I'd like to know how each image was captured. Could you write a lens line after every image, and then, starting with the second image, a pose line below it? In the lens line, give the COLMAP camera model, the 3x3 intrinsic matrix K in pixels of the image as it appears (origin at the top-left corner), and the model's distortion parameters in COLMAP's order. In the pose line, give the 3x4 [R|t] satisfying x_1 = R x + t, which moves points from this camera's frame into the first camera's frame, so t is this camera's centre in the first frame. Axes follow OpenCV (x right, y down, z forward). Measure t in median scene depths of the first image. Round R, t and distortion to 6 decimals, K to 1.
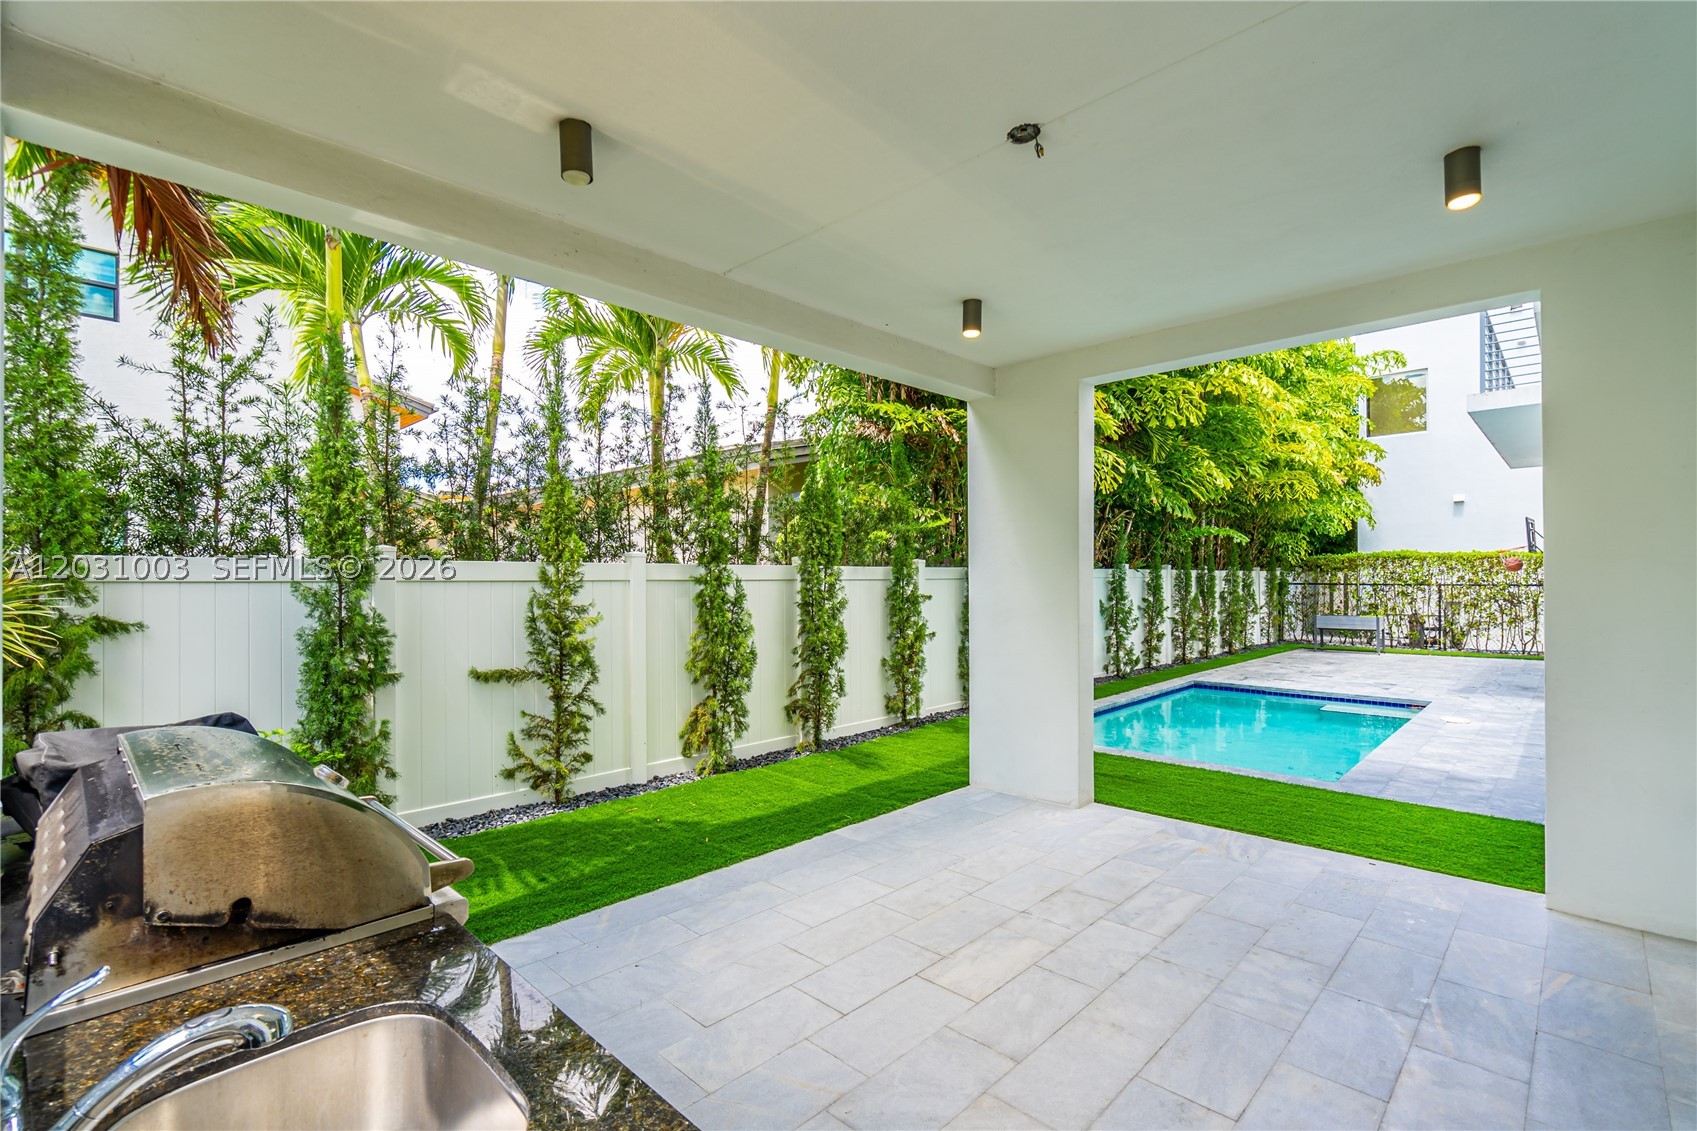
lens RADIAL K [[764.2, 0, 845.1], [0, 764.2, 573.3], [0, 0, 1]] dist [0.022966, 0.000210]
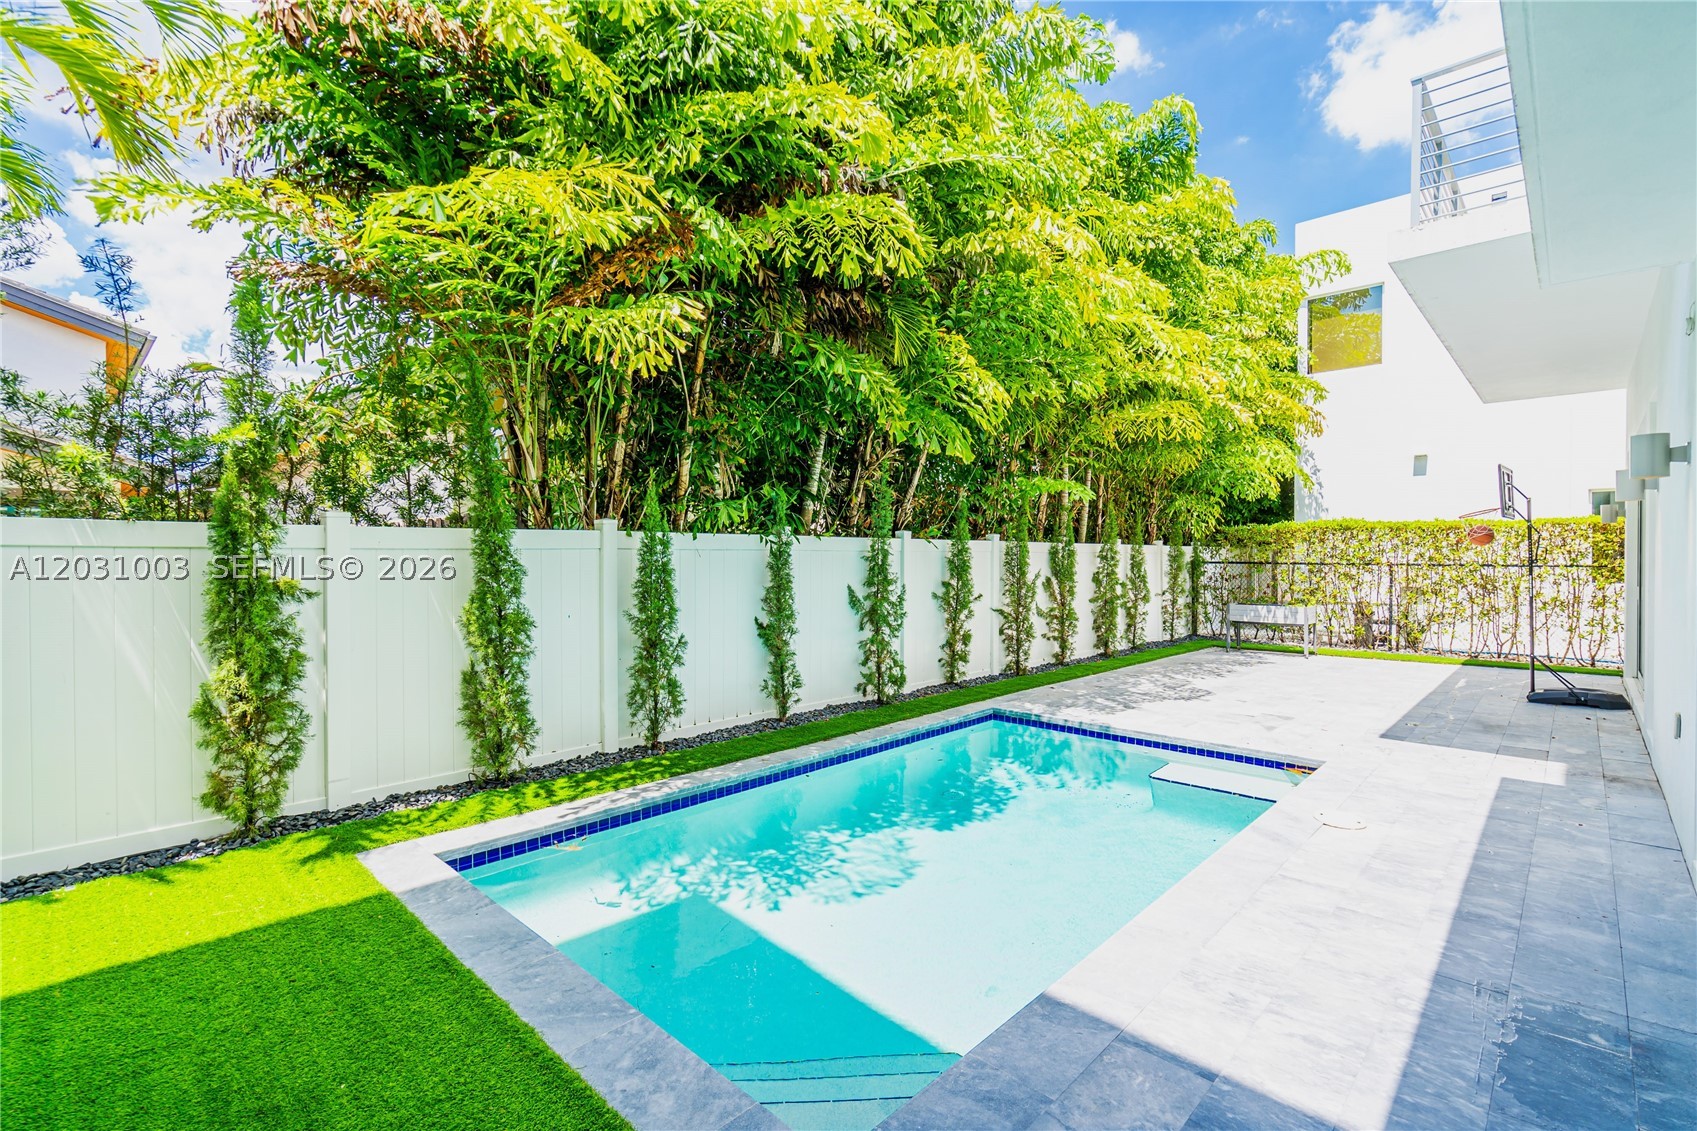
lens RADIAL K [[764.2, 0, 848.2], [0, 764.2, 559.5], [0, 0, 1]] dist [0.022966, 0.000210]
pose [[0.999972, 0.004913, 0.005587, 0.237725], [-0.004982, 0.999911, 0.012359, 0.003409], [-0.005526, -0.012387, 0.999908, 0.253569]]
